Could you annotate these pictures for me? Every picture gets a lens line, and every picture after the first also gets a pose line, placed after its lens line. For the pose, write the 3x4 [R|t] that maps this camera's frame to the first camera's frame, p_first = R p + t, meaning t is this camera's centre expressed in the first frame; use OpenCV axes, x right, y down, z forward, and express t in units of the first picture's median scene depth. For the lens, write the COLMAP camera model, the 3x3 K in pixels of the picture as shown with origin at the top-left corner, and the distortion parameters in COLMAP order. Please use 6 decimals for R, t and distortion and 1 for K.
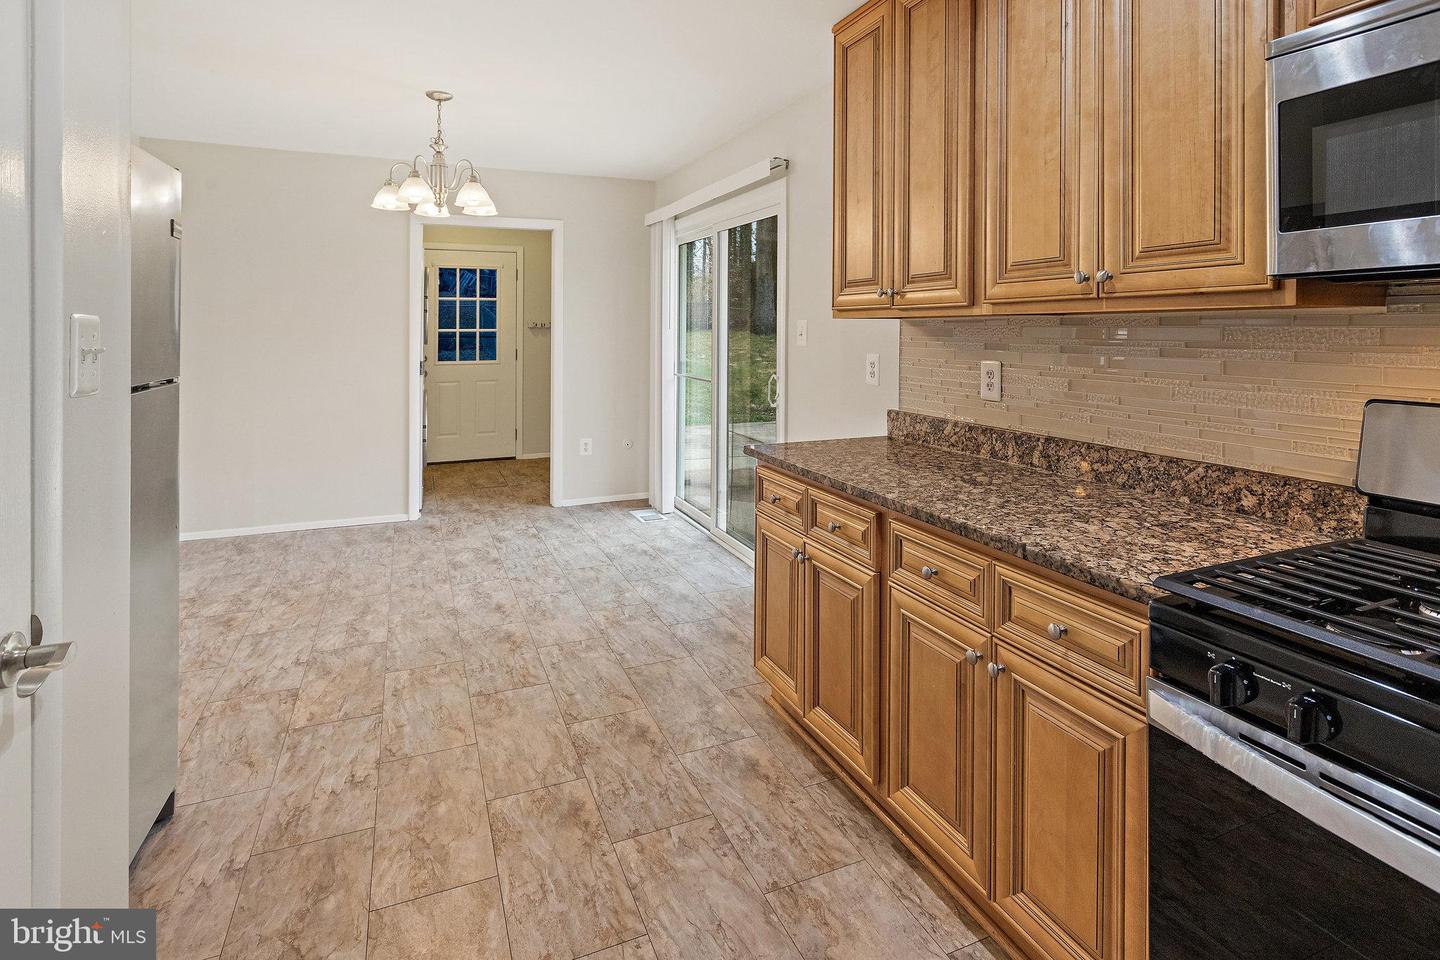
lens RADIAL K [[724.5, 0, 714.0], [0, 724.5, 328.4], [0, 0, 1]] dist [-0.000342, 0.000459]
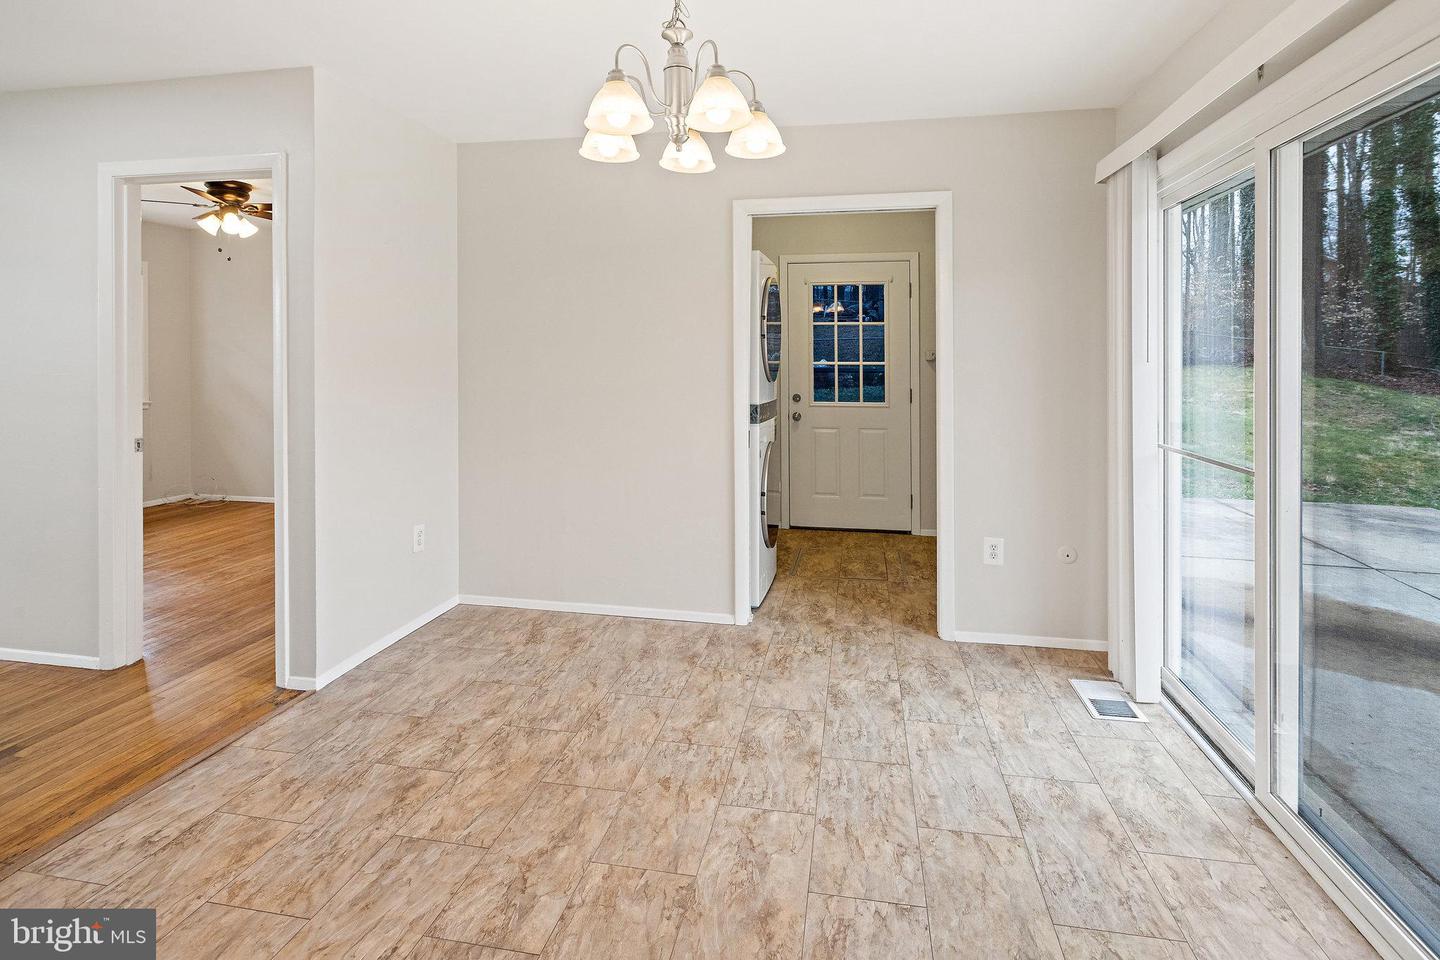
lens RADIAL K [[724.5, 0, 723.7], [0, 724.5, 379.1], [0, 0, 1]] dist [-0.000342, 0.000459]
pose [[0.834894, 0.018265, -0.550107, -0.068923], [-0.004634, 0.999647, 0.026158, 0.001484], [0.550391, -0.019290, 0.834684, 0.753868]]
